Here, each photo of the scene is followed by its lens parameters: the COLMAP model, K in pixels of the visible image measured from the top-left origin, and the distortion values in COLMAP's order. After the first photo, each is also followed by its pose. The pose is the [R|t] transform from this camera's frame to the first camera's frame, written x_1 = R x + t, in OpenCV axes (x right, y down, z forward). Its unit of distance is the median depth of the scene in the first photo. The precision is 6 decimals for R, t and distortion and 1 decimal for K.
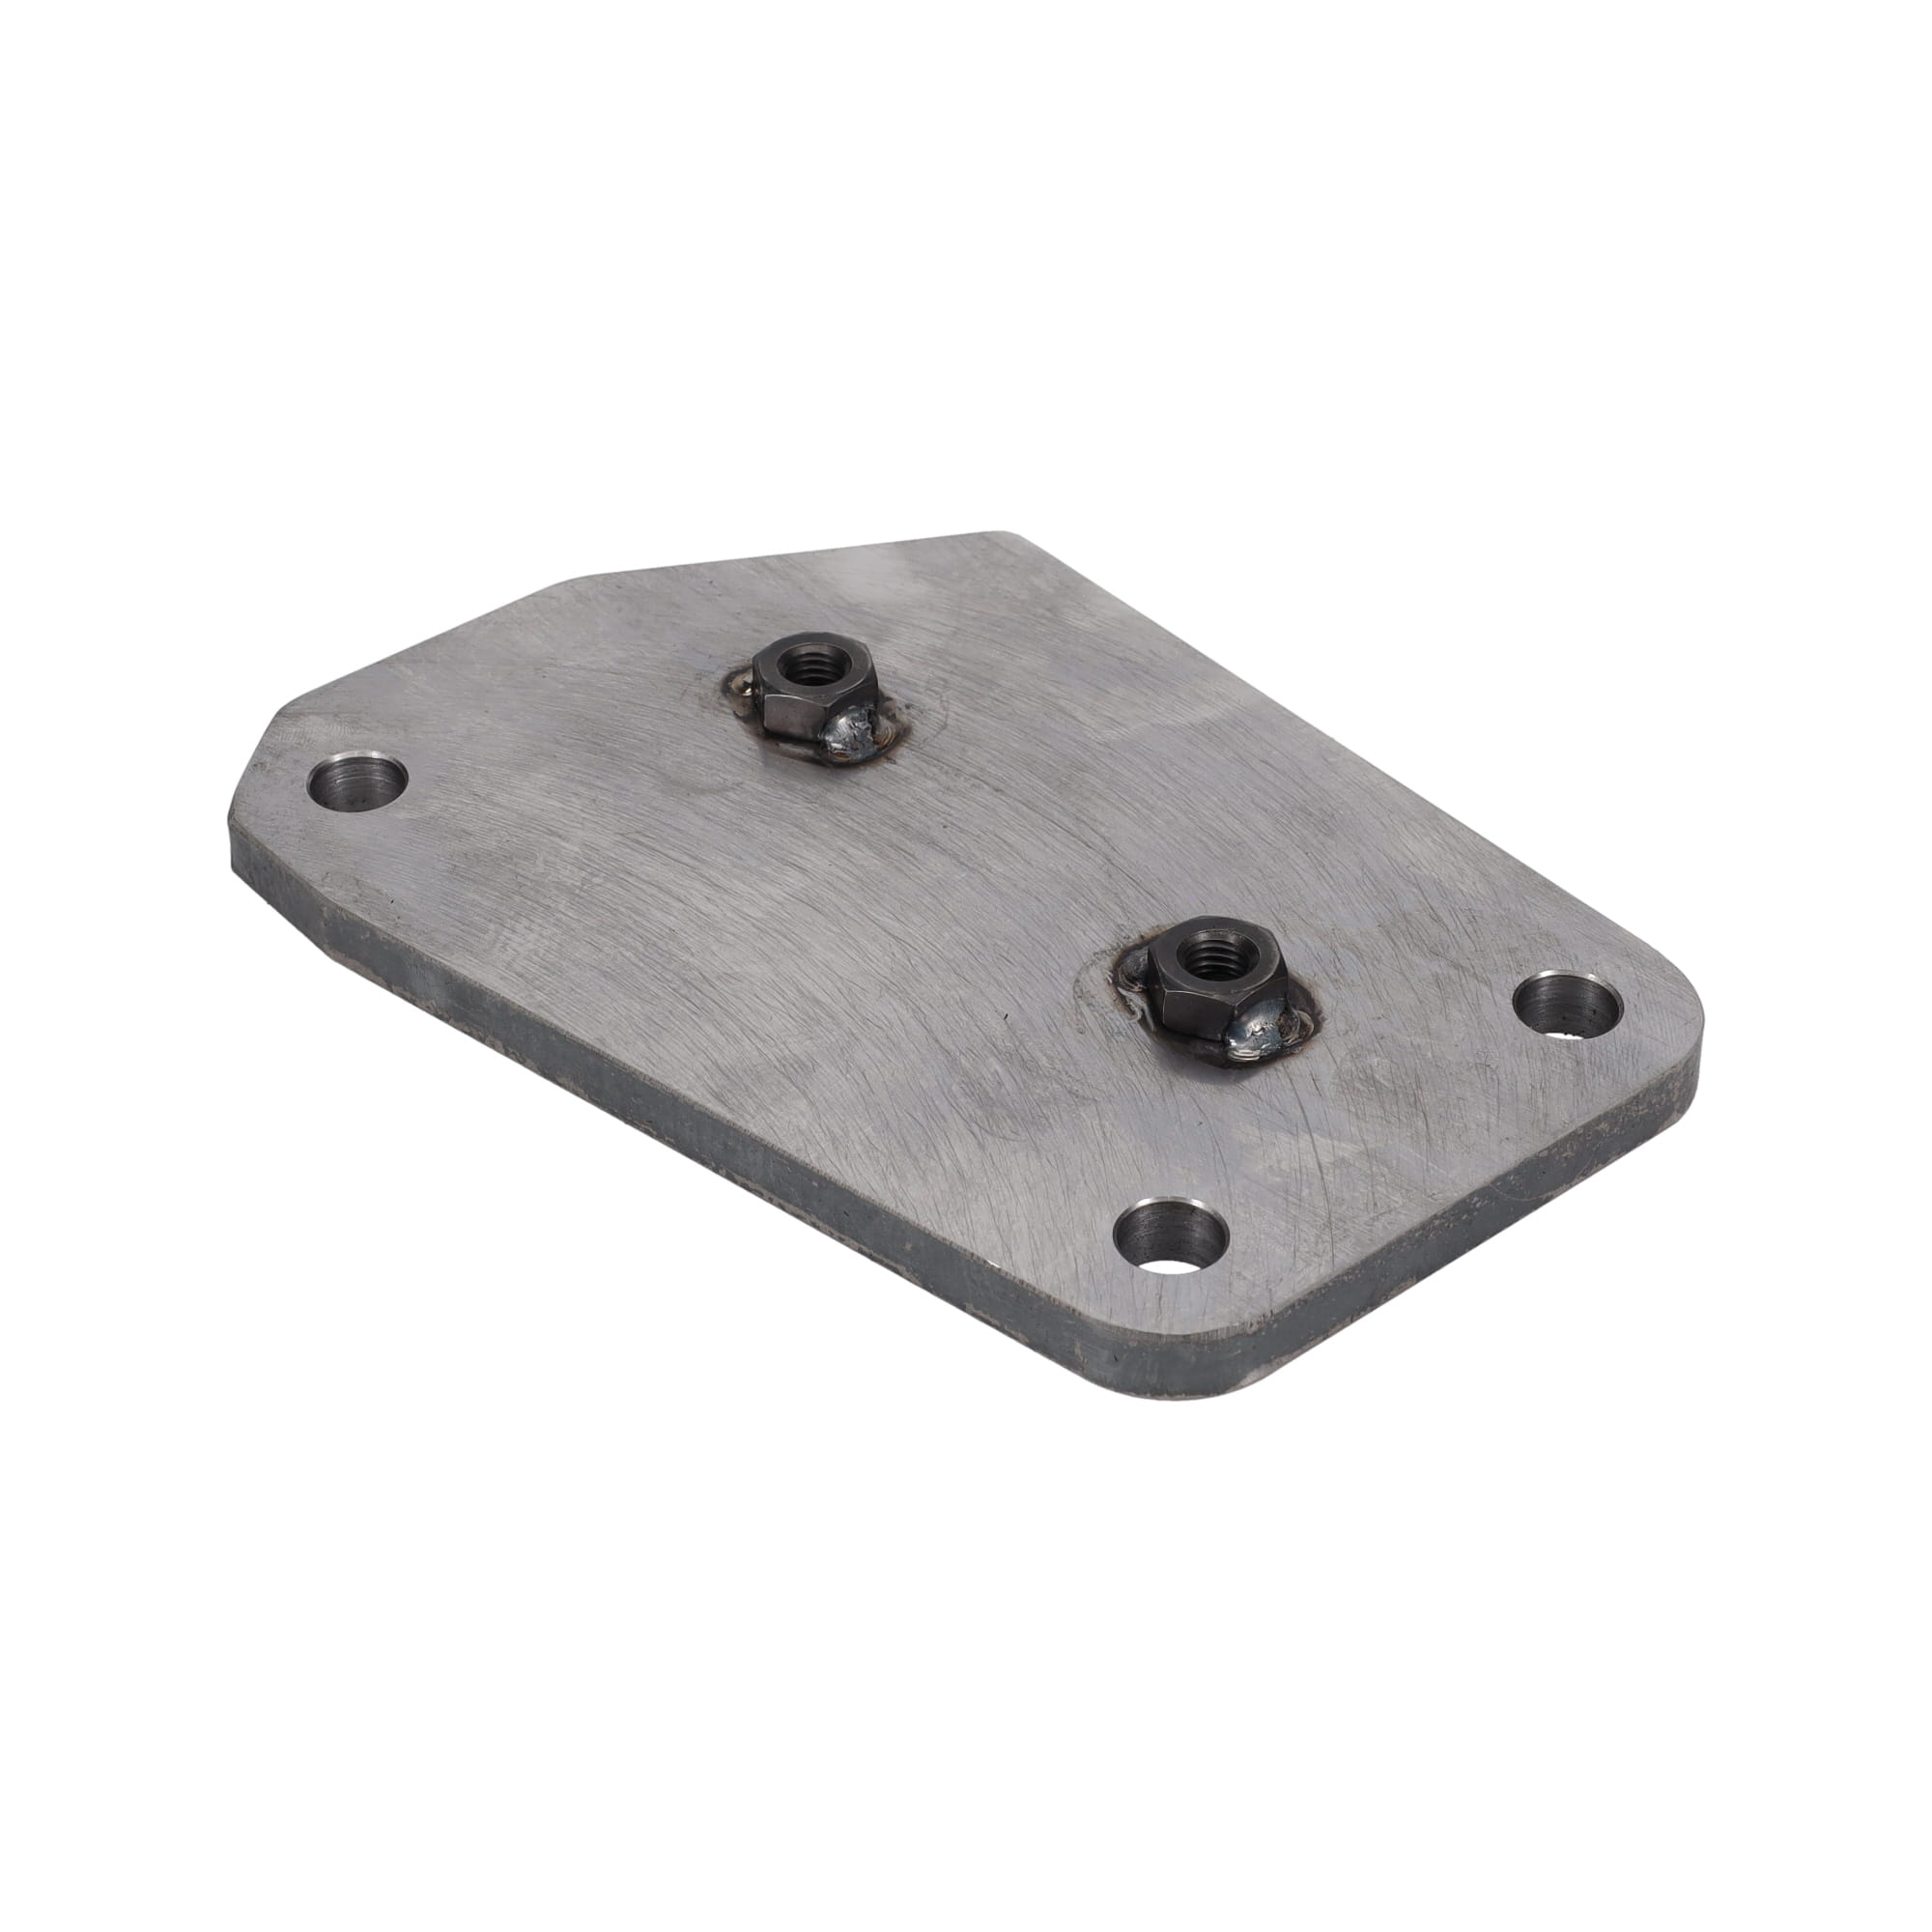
lens RADIAL K [[4187.1, 0, 933.1], [0, 4187.1, 913.9], [0, 0, 1]] dist [0.019350, 0.000000]
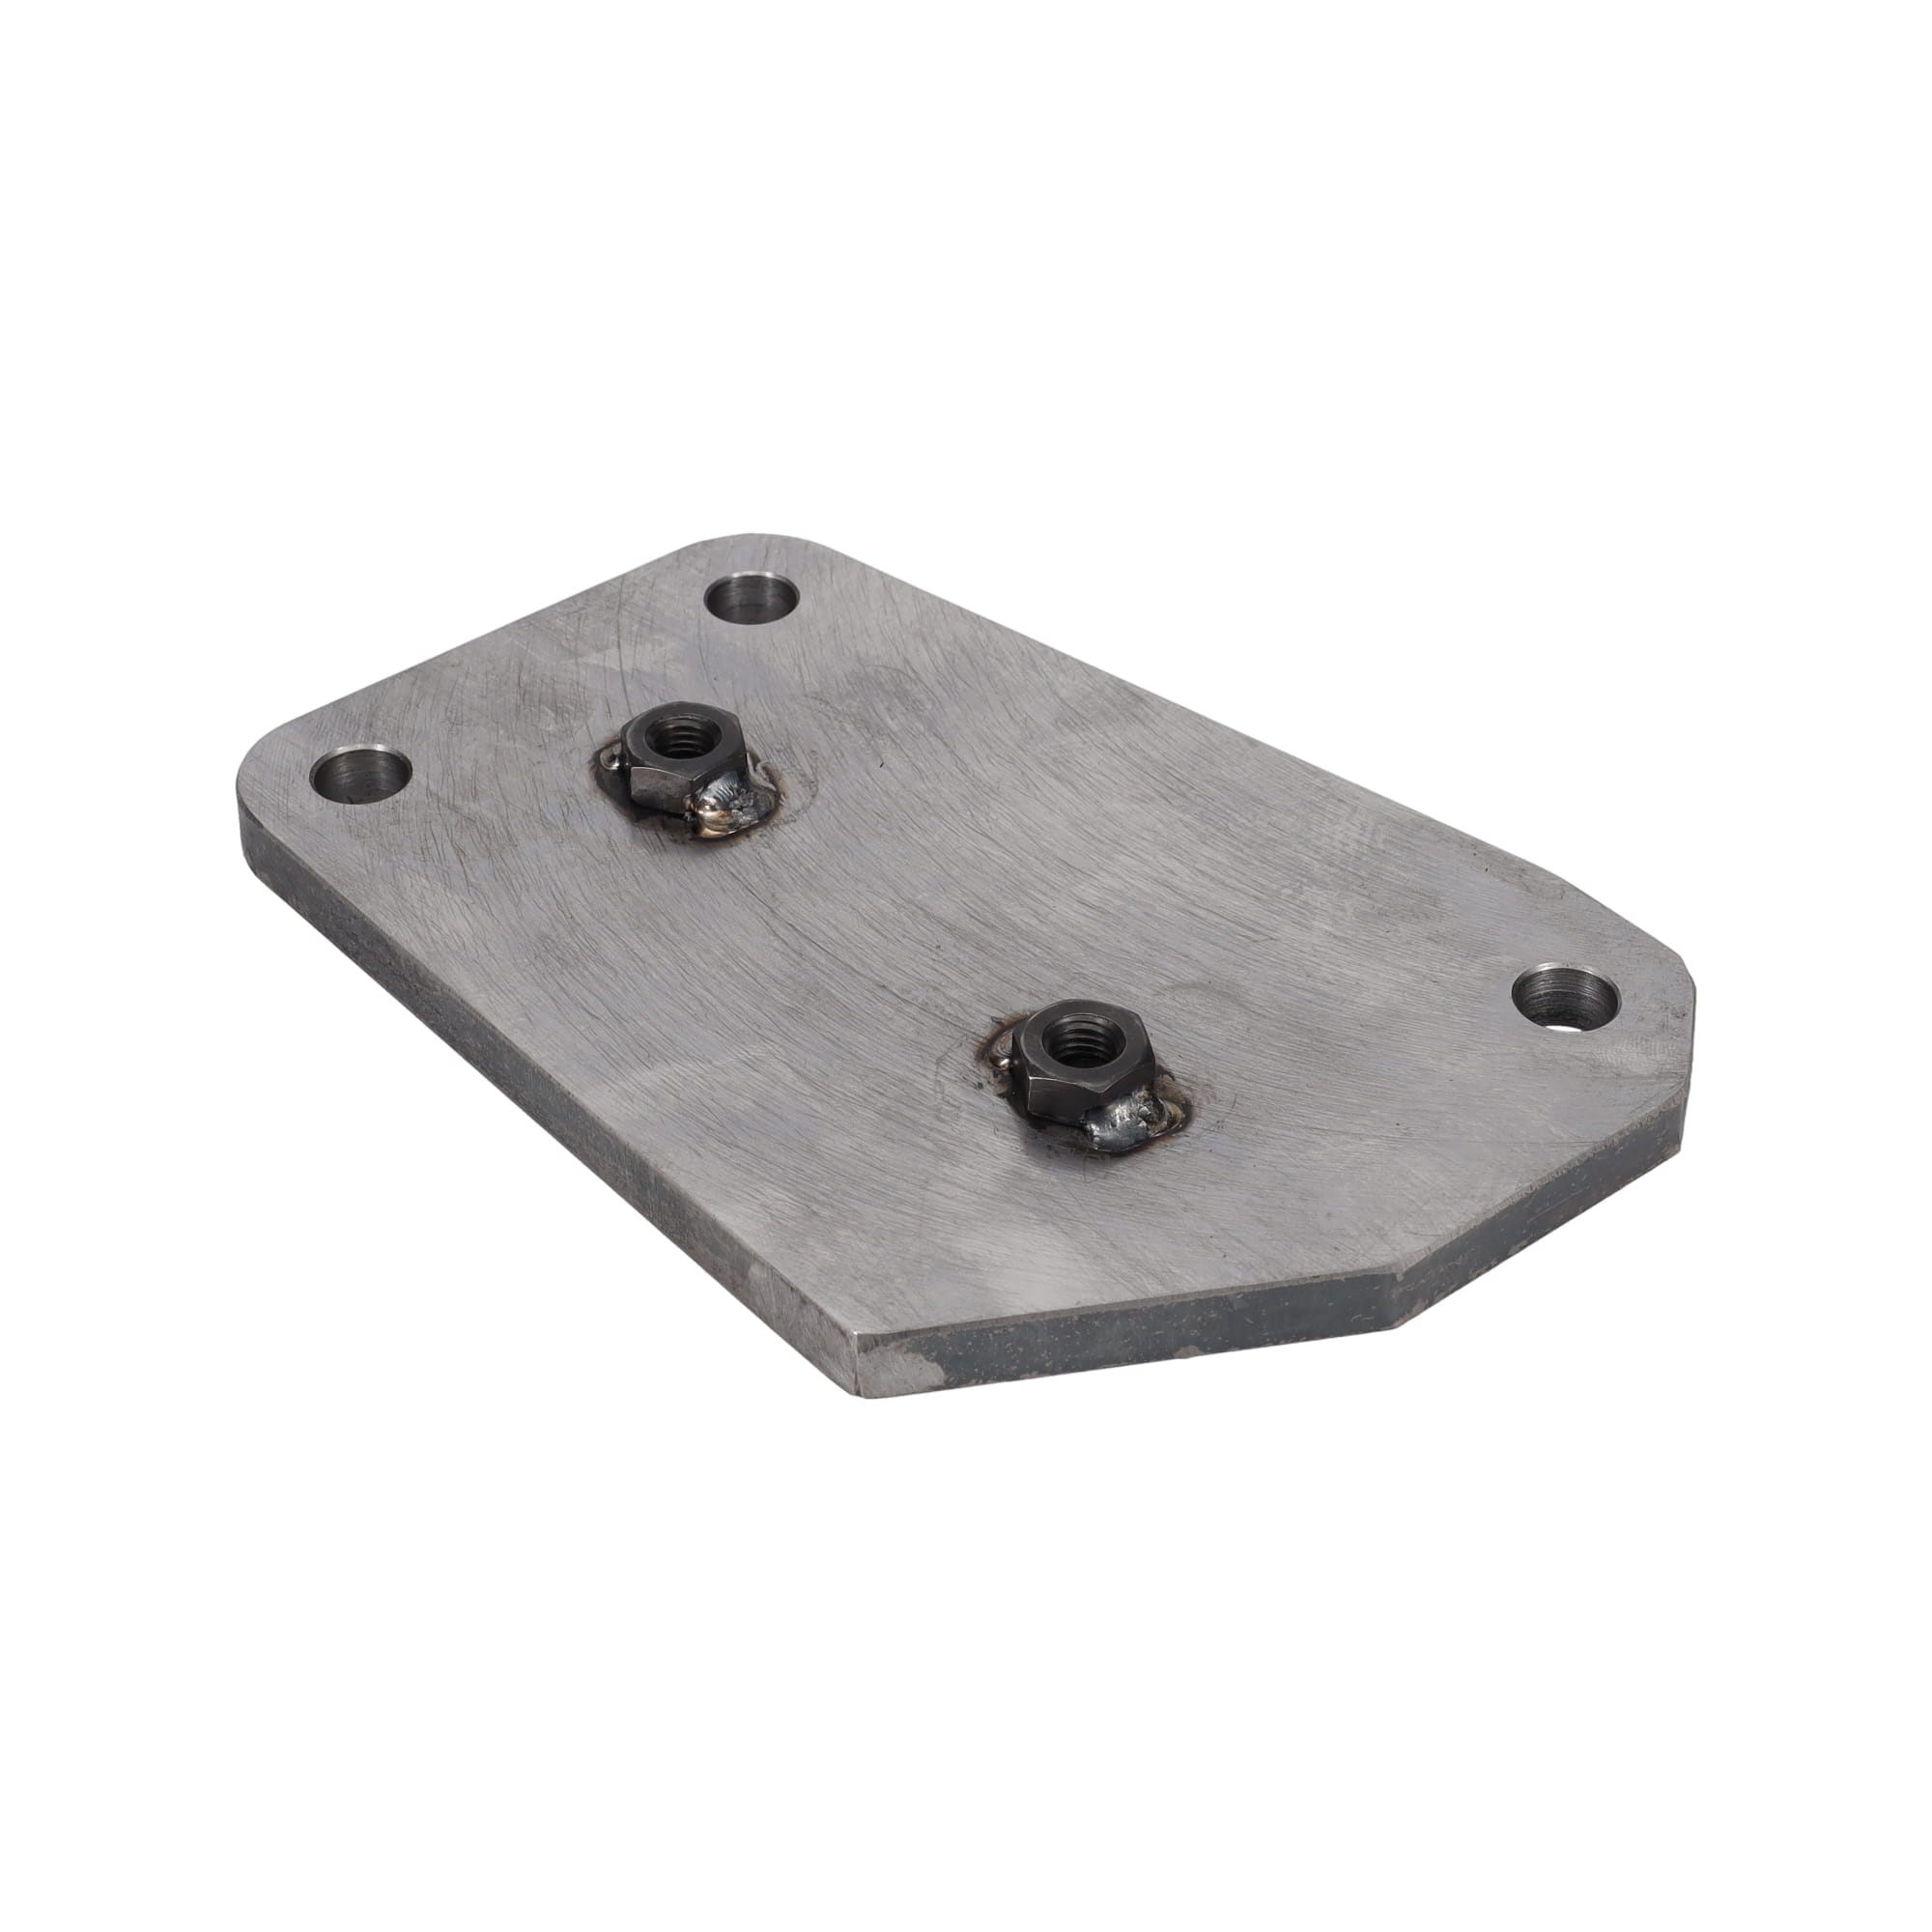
lens RADIAL K [[4187.1, 0, 913.2], [0, 4187.1, 964.6], [0, 0, 1]] dist [0.019350, 0.000000]
pose [[-0.999828, 0.013387, 0.012830, -0.003764], [0.015412, 0.215265, 0.976434, -0.982243], [0.010310, 0.976464, -0.215434, 1.234798]]
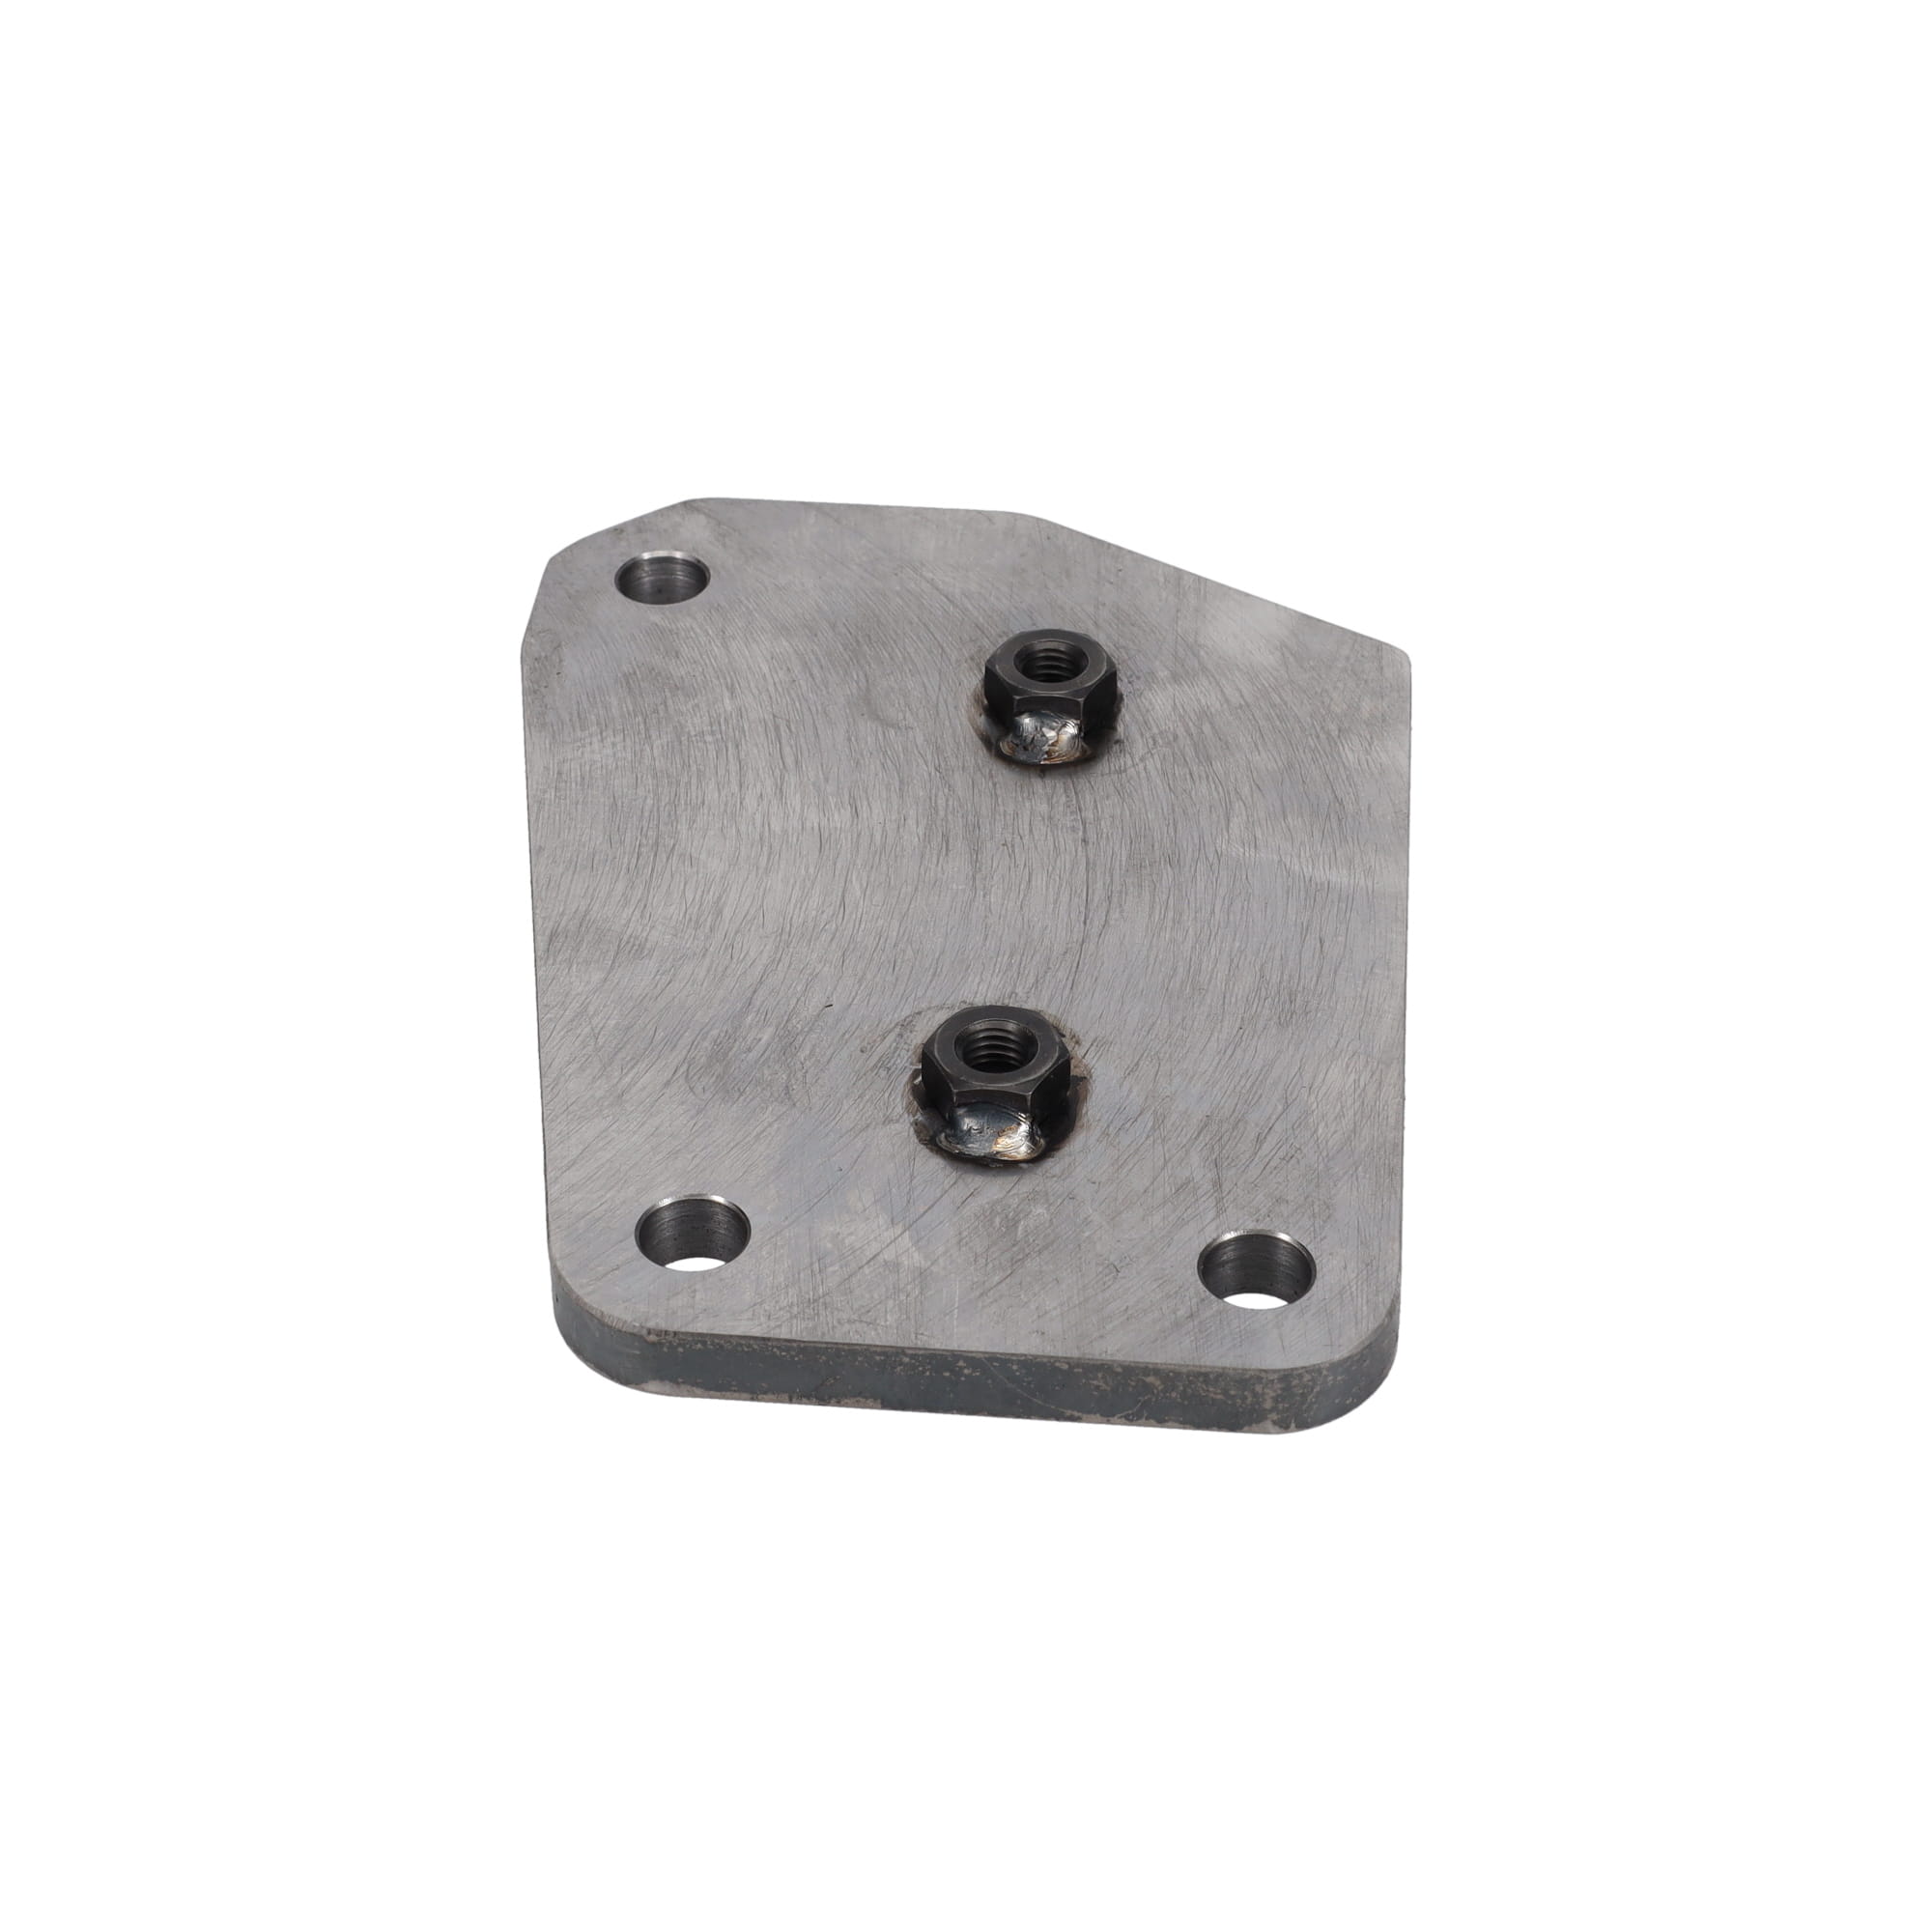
lens RADIAL K [[4187.1, 0, 932.9], [0, 4187.1, 949.1], [0, 0, 1]] dist [0.019350, 0.000000]
pose [[0.707217, 0.445117, -0.549285, 0.558416], [-0.438455, 0.885610, 0.153140, -0.146428], [0.554618, 0.132533, 0.821483, 0.180183]]
